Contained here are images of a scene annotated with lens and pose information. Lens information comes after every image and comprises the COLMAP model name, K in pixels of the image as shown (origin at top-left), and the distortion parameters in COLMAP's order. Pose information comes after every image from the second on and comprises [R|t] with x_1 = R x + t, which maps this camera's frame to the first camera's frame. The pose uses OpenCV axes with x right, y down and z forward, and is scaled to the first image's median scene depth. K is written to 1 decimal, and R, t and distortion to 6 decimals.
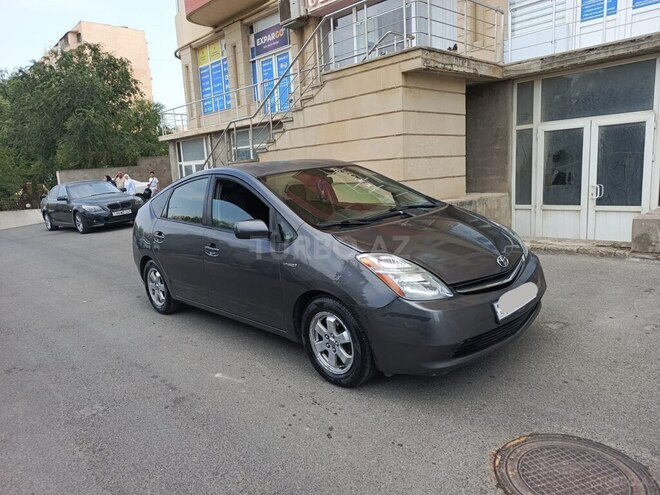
lens RADIAL K [[470.8, 0, 327.9], [0, 470.8, 246.6], [0, 0, 1]] dist [0.016547, -0.013680]
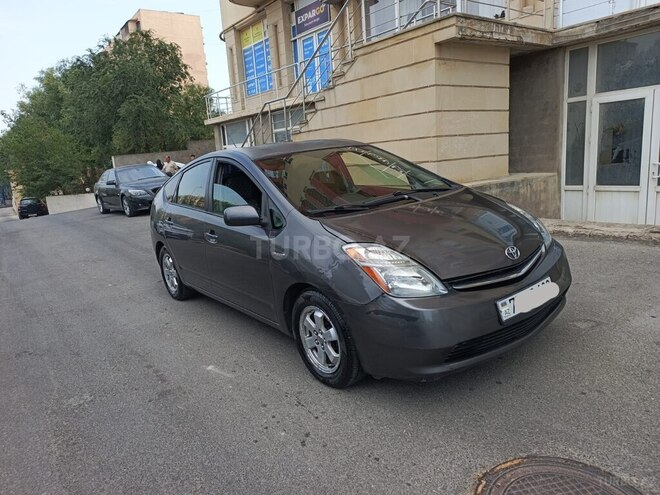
lens RADIAL K [[470.8, 0, 327.0], [0, 470.8, 247.7], [0, 0, 1]] dist [0.016547, -0.013680]
pose [[0.993441, 0.006653, -0.114148, 0.054925], [-0.002012, 0.999168, 0.040725, -0.005776], [0.114324, -0.040228, 0.992629, 0.040129]]
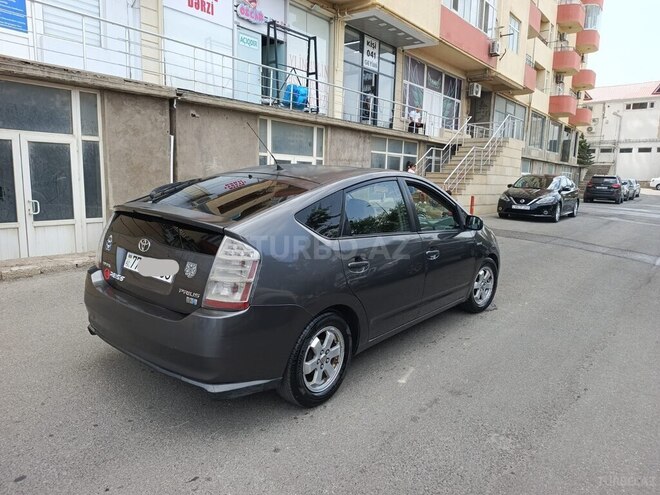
lens RADIAL K [[470.8, 0, 324.7], [0, 470.8, 250.6], [0, 0, 1]] dist [0.016547, -0.013680]
pose [[-0.151251, -0.102375, 0.983180, -0.566730], [0.141392, 0.982154, 0.124020, -0.070541], [-0.978331, 0.157772, -0.134077, 0.611985]]
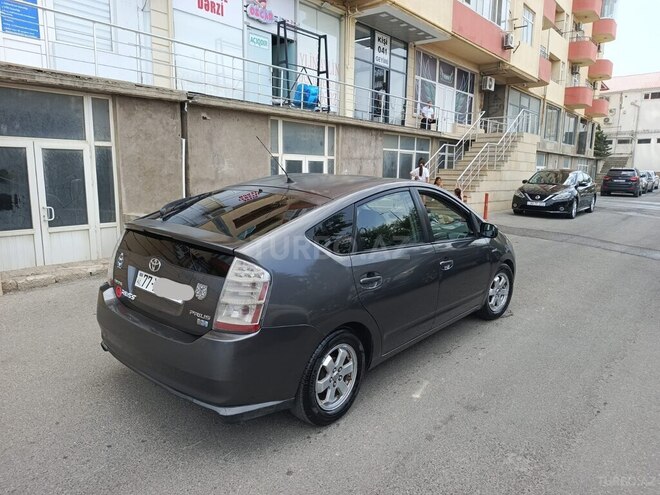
lens RADIAL K [[470.8, 0, 325.0], [0, 470.8, 250.3], [0, 0, 1]] dist [0.016547, -0.013680]
pose [[-0.125940, -0.110900, 0.985820, -0.559164], [0.155031, 0.979322, 0.129975, -0.088400], [-0.979849, 0.169201, -0.106143, 0.606834]]
